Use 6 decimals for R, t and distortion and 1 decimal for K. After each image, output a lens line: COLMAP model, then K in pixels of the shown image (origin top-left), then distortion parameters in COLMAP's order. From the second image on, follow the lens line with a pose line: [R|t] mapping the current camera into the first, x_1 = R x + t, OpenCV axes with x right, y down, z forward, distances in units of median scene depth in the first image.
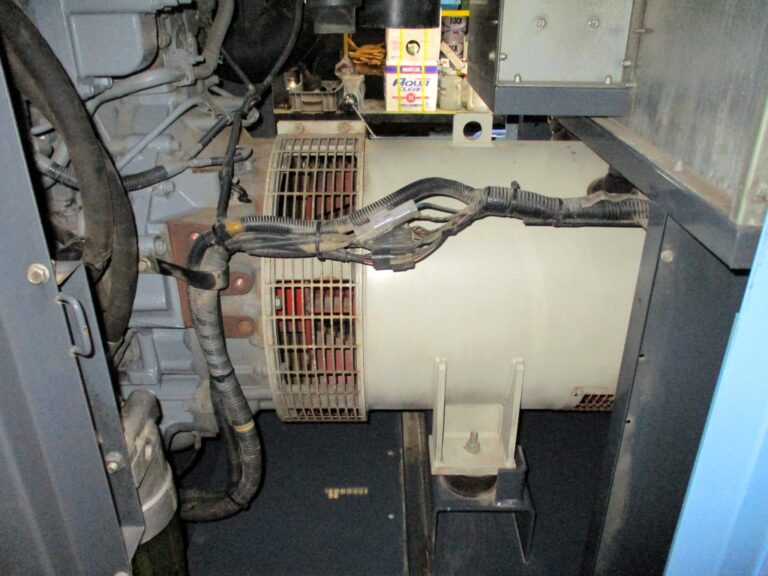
lens RADIAL K [[646.5, 0, 383.5], [0, 646.5, 287.1], [0, 0, 1]] dist [-0.016537, -0.003091]
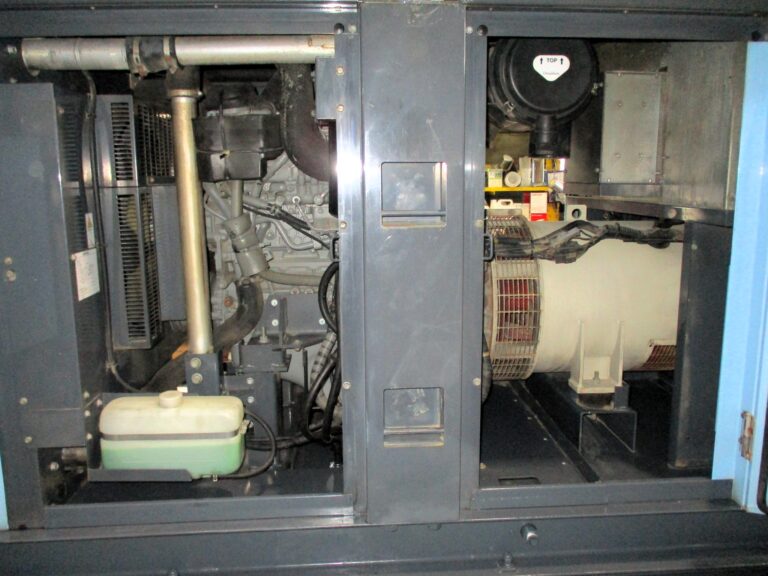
lens RADIAL K [[646.5, 0, 383.4], [0, 646.5, 289.4], [0, 0, 1]] dist [-0.016537, -0.003091]
pose [[0.998394, -0.024179, 0.051236, -0.670513], [0.037137, 0.962270, -0.269552, 0.585400], [-0.042785, 0.271021, 0.961622, -0.940478]]
